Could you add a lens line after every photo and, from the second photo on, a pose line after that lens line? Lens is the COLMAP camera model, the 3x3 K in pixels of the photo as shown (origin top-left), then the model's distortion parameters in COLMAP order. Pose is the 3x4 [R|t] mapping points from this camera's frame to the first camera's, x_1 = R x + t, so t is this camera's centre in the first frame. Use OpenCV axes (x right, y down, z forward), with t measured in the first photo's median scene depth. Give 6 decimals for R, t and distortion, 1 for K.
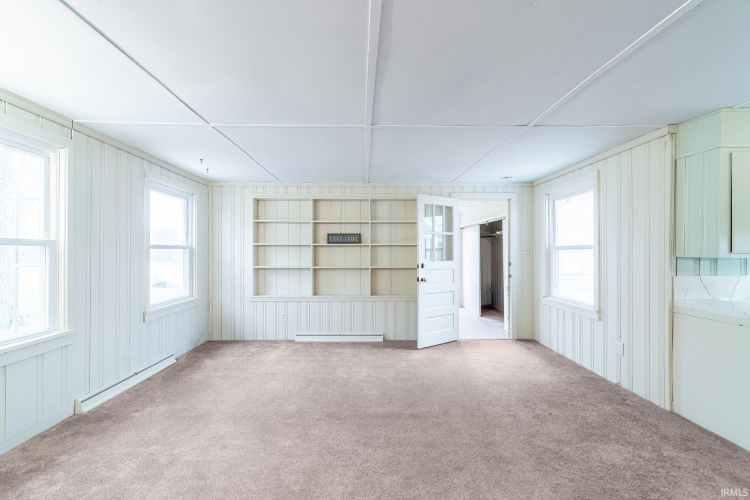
lens RADIAL K [[337.9, 0, 375.0], [0, 337.9, 250.0], [0, 0, 1]] dist [-0.002636, -0.000171]
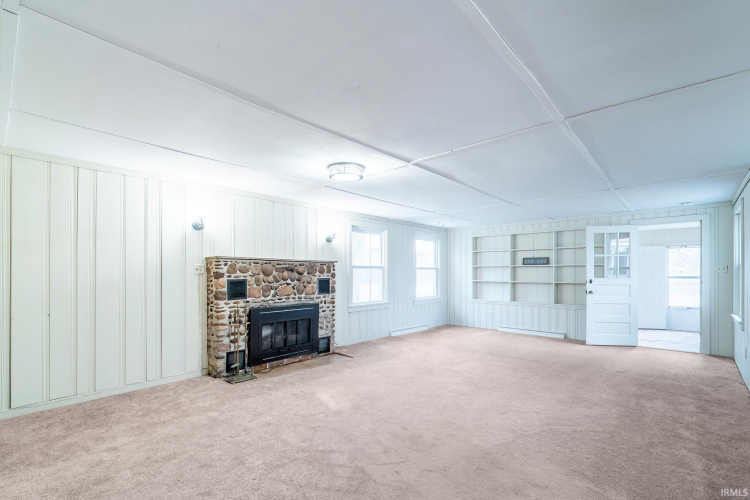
lens RADIAL K [[338.5, 0, 373.9], [0, 338.5, 270.7], [0, 0, 1]] dist [-0.000772, -0.000073]
pose [[0.734614, -0.003196, -0.678477, 0.372028], [0.004167, 0.999991, -0.000199, 0.002018], [0.678472, -0.002681, 0.734621, -0.471707]]
